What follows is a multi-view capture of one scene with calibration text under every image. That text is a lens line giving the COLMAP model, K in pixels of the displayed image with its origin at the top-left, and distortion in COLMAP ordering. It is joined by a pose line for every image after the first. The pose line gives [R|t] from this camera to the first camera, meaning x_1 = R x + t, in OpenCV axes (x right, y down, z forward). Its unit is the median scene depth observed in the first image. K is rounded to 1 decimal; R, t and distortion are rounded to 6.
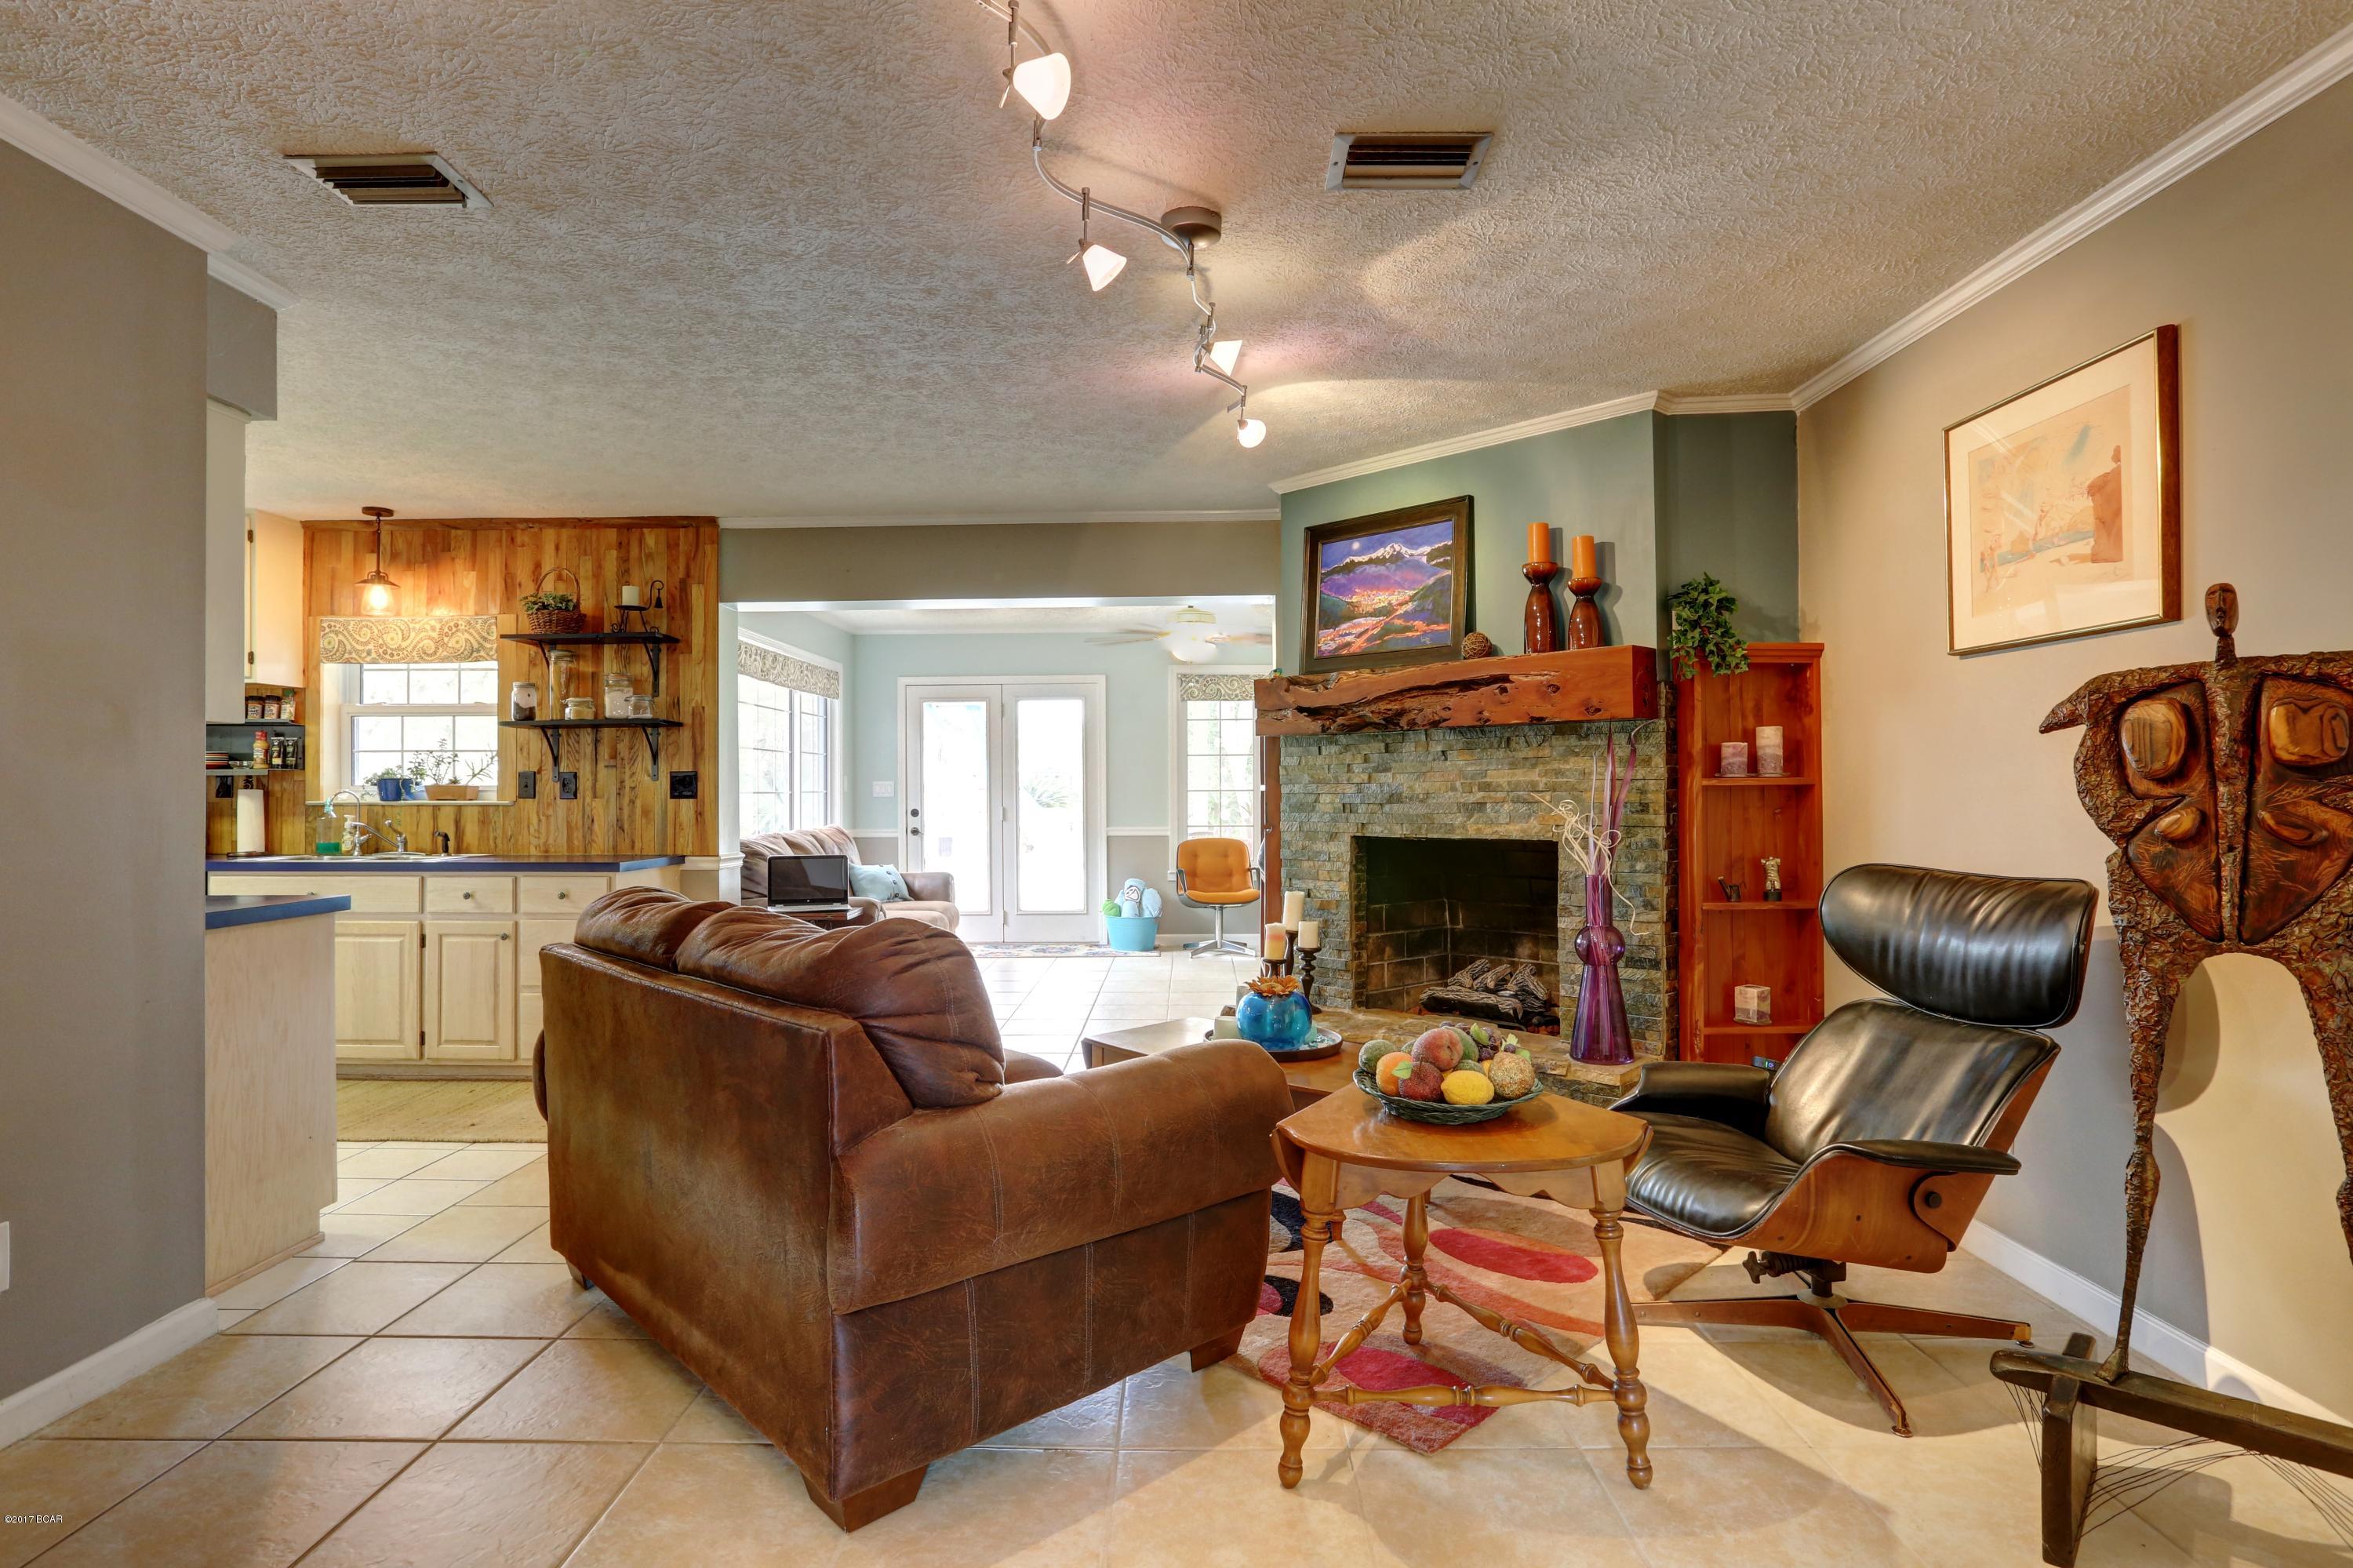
lens RADIAL K [[1245.4, 0, 1186.4], [0, 1245.4, 784.4], [0, 0, 1]] dist [-0.022529, 0.005528]
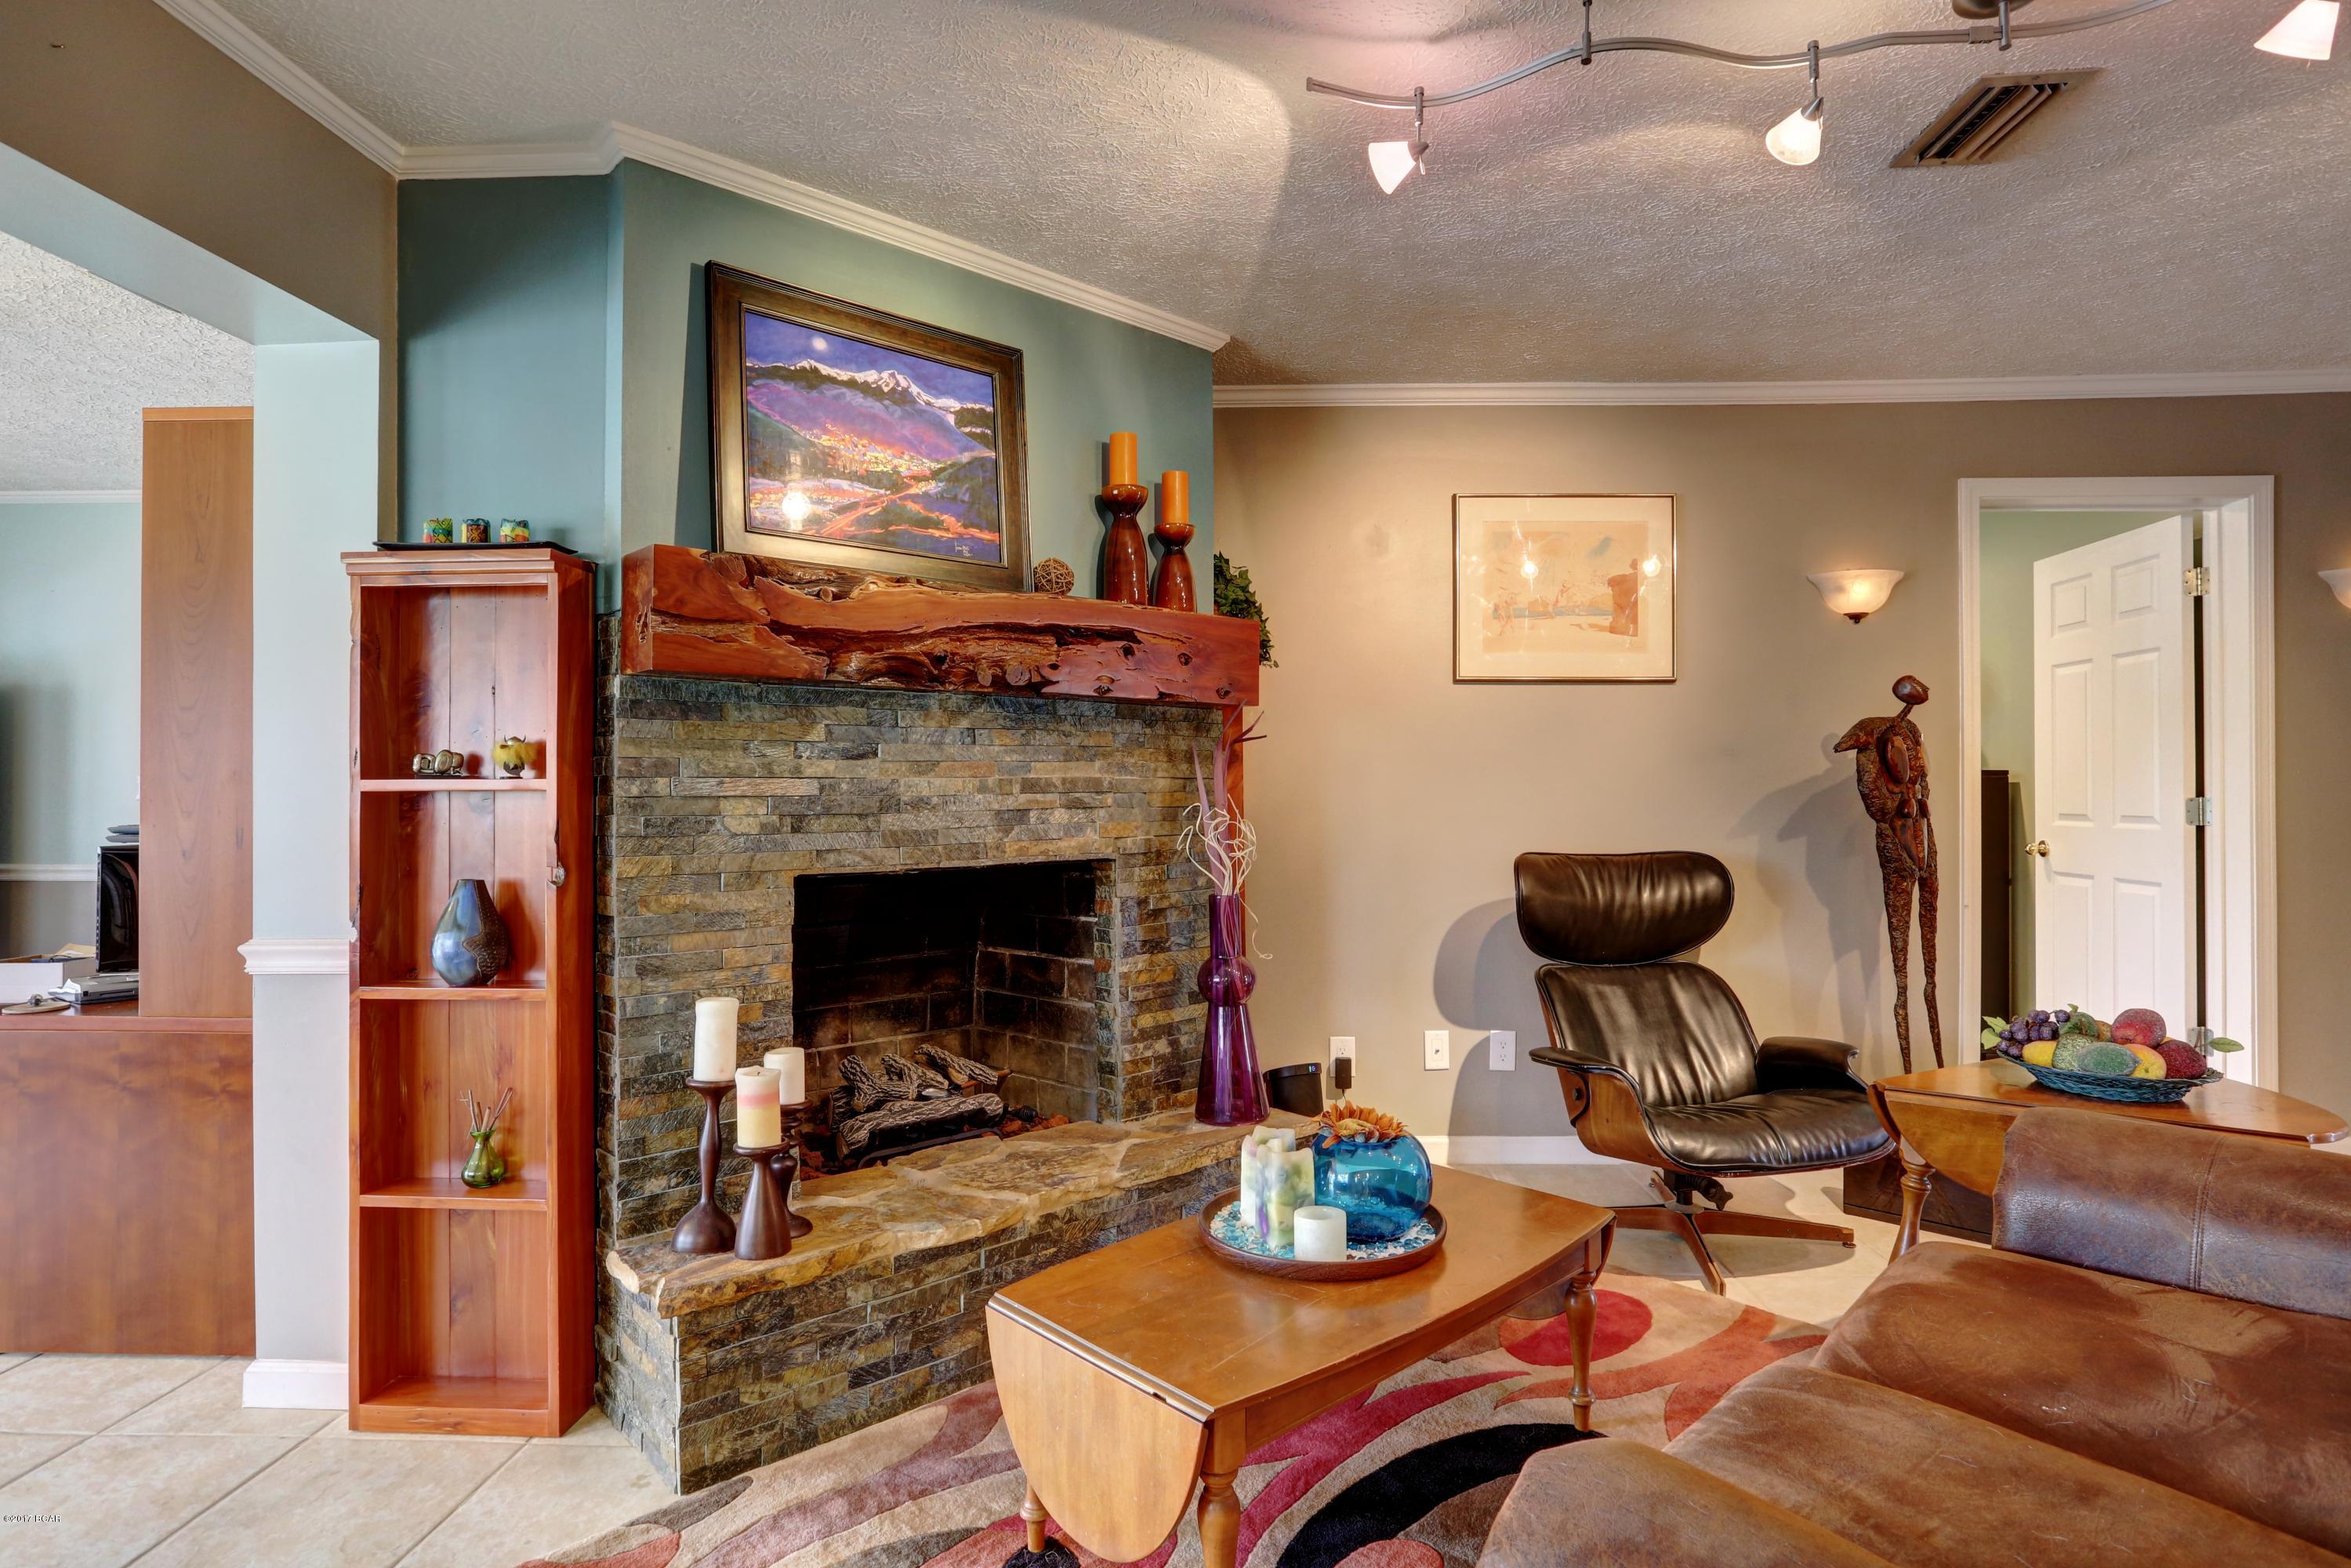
lens RADIAL K [[1244.4, 0, 1185.2], [0, 1244.4, 778.9], [0, 0, 1]] dist [-0.022529, 0.005528]
pose [[0.024146, 0.015686, 0.999585, -0.427287], [-0.004735, 0.999867, -0.015576, 0.008068], [-0.999697, -0.004357, 0.024217, 0.876492]]
